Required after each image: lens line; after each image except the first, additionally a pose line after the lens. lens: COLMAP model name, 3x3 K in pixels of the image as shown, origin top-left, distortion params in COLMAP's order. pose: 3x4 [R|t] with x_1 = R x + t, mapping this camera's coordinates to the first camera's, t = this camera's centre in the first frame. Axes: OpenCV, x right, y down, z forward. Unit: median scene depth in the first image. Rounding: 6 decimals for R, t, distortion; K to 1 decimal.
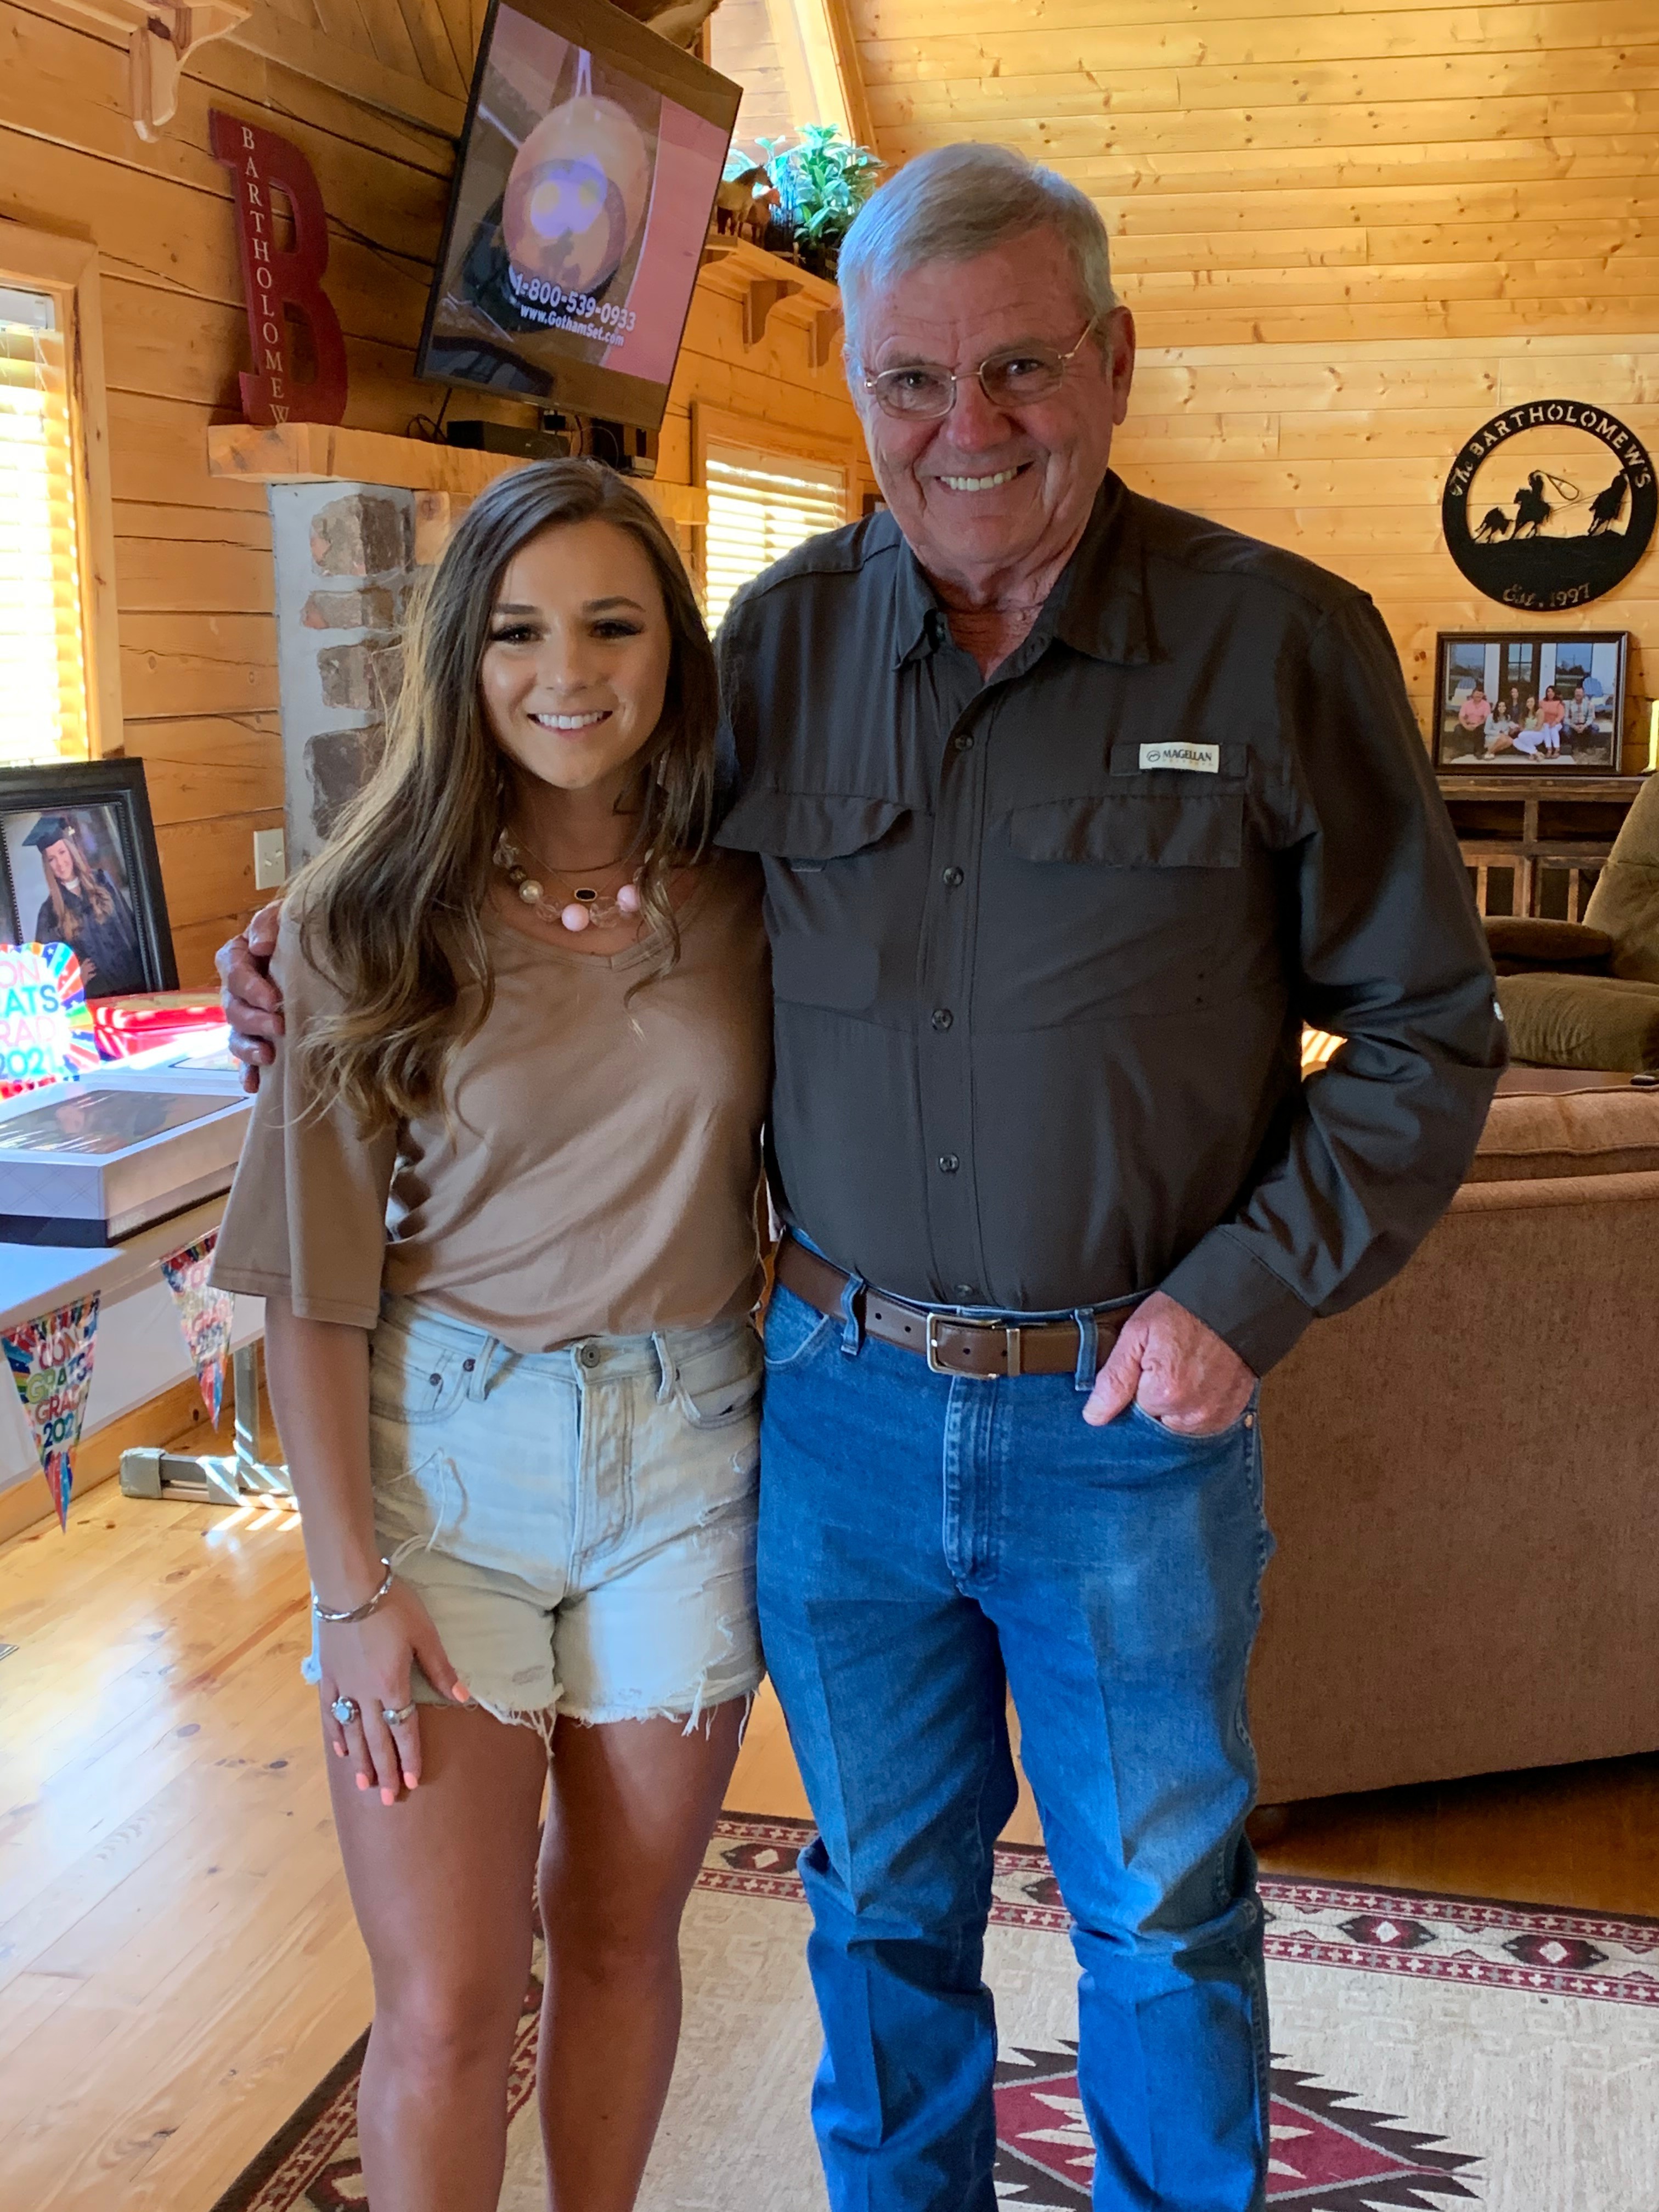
lens RADIAL K [[2663.3, 0, 829.5], [0, 2663.3, 1106.0], [0, 0, 1]] dist [0.200190, -0.641687]
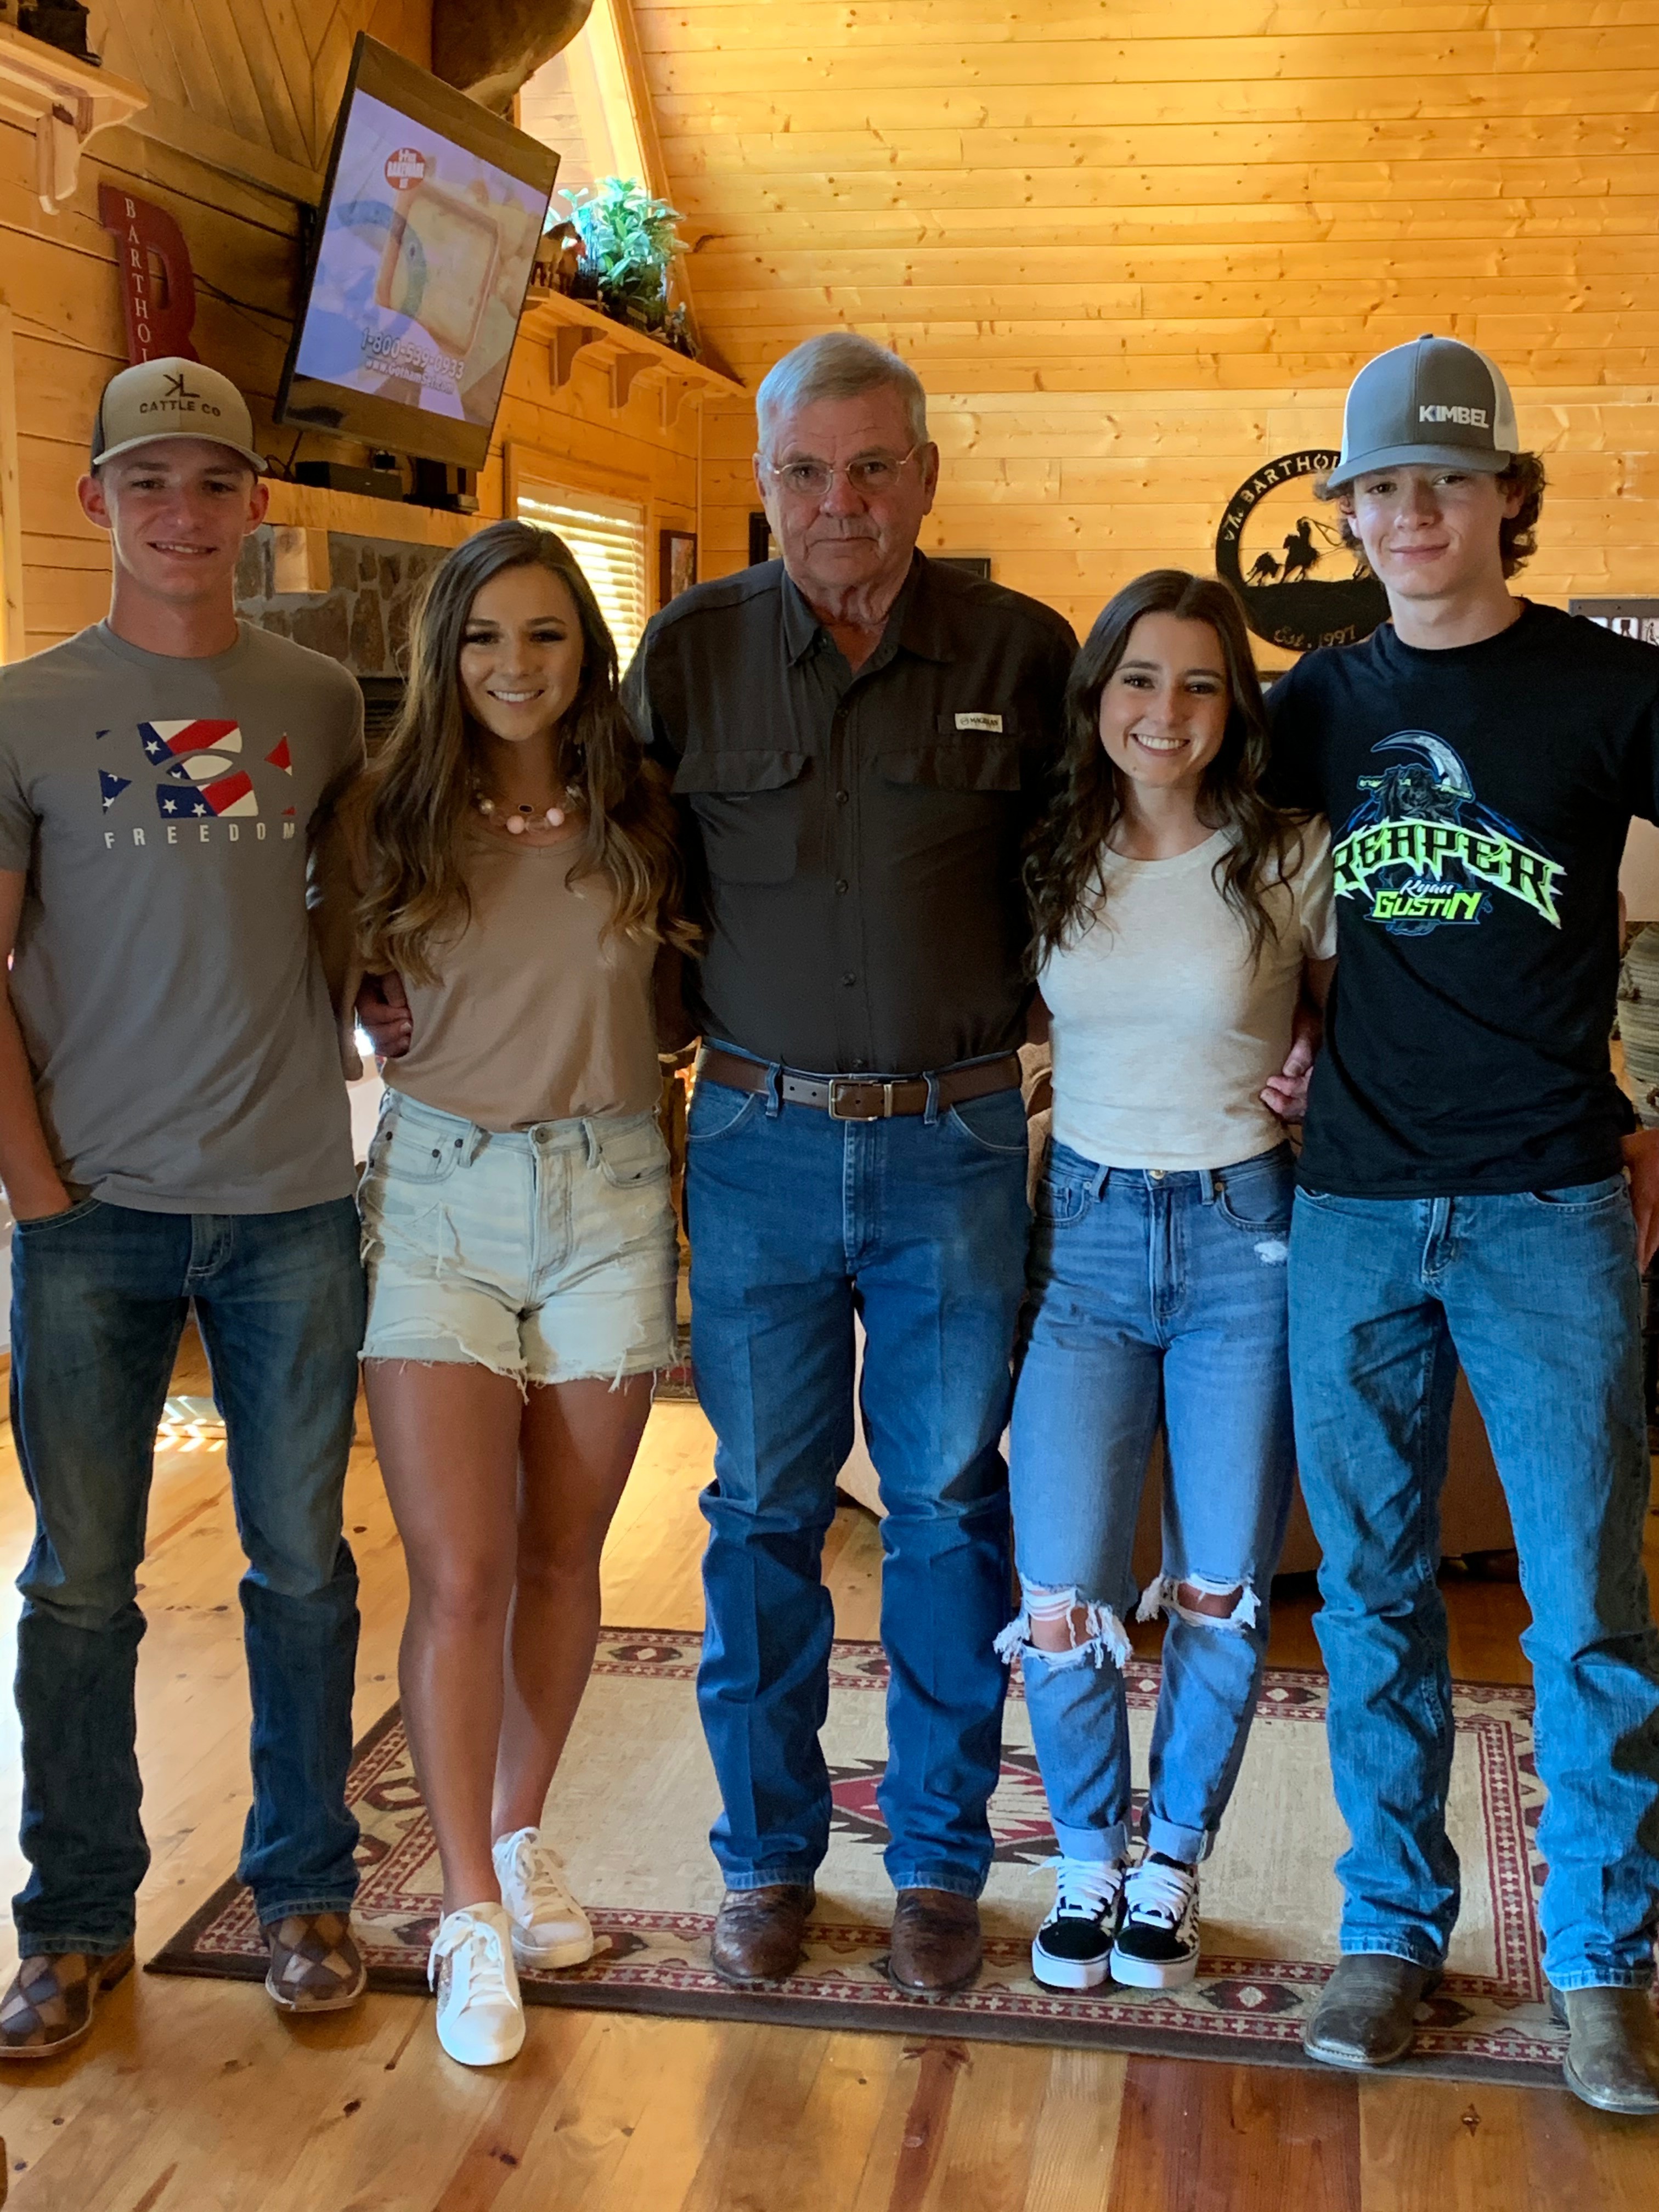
lens RADIAL K [[2928.6, 0, 829.5], [0, 2928.6, 1106.0], [0, 0, 1]] dist [0.252920, -1.010324]
pose [[0.996494, -0.004296, 0.083550, -0.020616], [0.006774, 0.999545, -0.029398, 0.028630], [-0.083386, 0.029861, 0.996070, -0.137354]]
